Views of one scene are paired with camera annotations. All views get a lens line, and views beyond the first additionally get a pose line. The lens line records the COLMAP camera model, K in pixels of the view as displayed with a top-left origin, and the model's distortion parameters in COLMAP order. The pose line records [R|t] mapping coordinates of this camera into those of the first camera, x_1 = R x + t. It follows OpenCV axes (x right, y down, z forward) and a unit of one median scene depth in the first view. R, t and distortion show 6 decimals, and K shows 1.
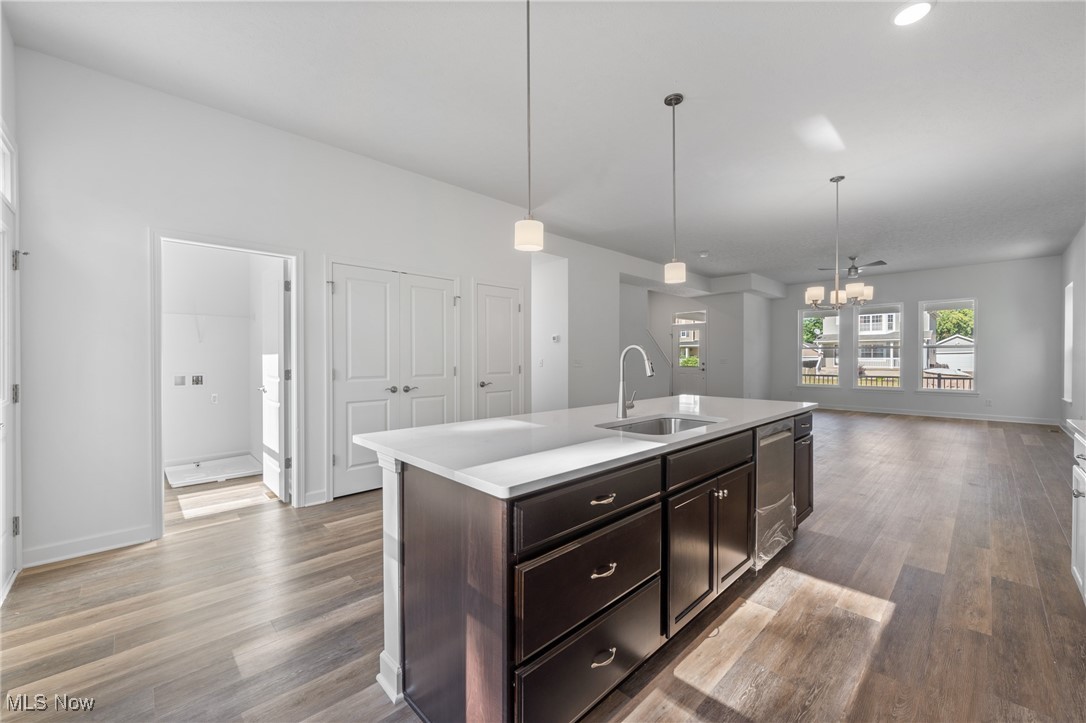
lens RADIAL K [[423.7, 0, 546.6], [0, 423.7, 359.3], [0, 0, 1]] dist [0.004195, 0.000182]
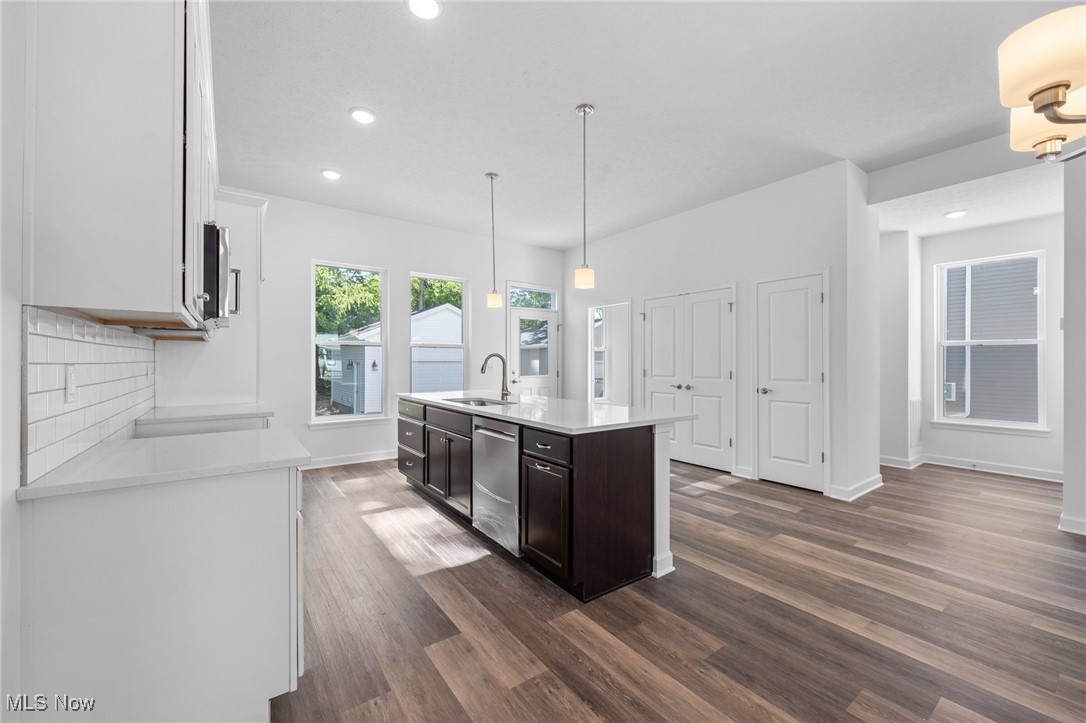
lens RADIAL K [[423.7, 0, 547.4], [0, 423.7, 362.8], [0, 0, 1]] dist [0.004195, 0.000182]
pose [[-0.121776, 0.006092, -0.992539, 0.398807], [-0.002384, 0.999976, 0.006430, -0.003460], [0.992555, 0.003149, -0.121759, 0.313795]]
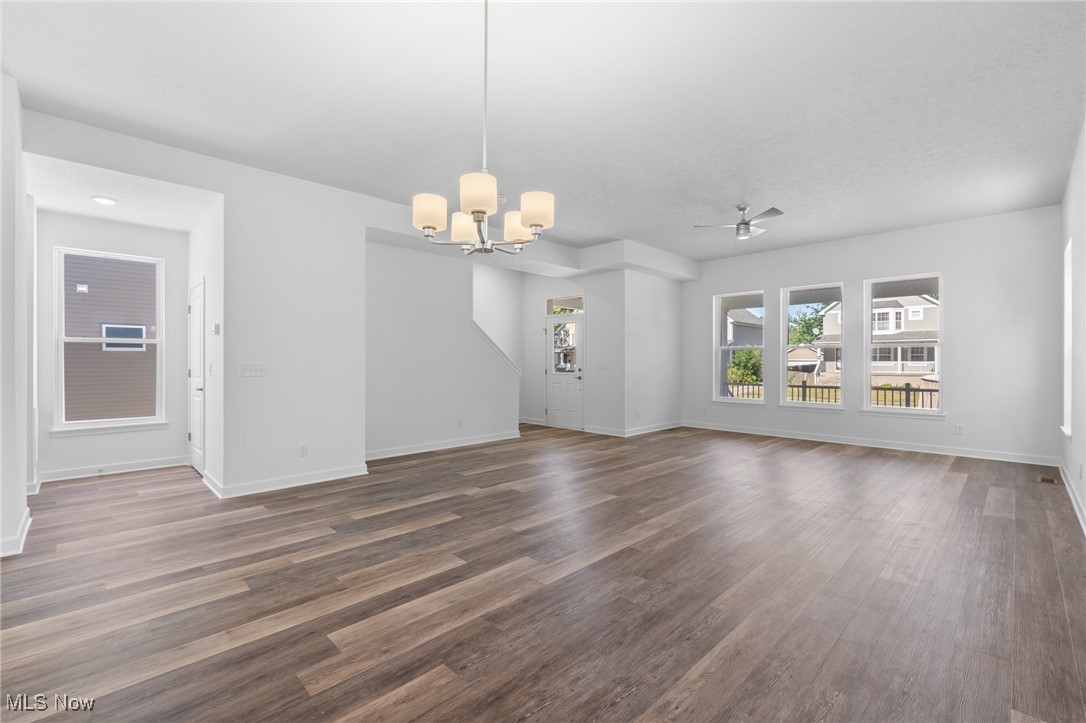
lens RADIAL K [[457.7, 0, 546.4], [0, 457.7, 361.1], [0, 0, 1]] dist [0.001282, -0.001107]
pose [[0.999994, 0.003235, -0.001373, 0.317145], [-0.003237, 0.999994, -0.001551, -0.002443], [0.001368, 0.001556, 0.999998, 0.226220]]
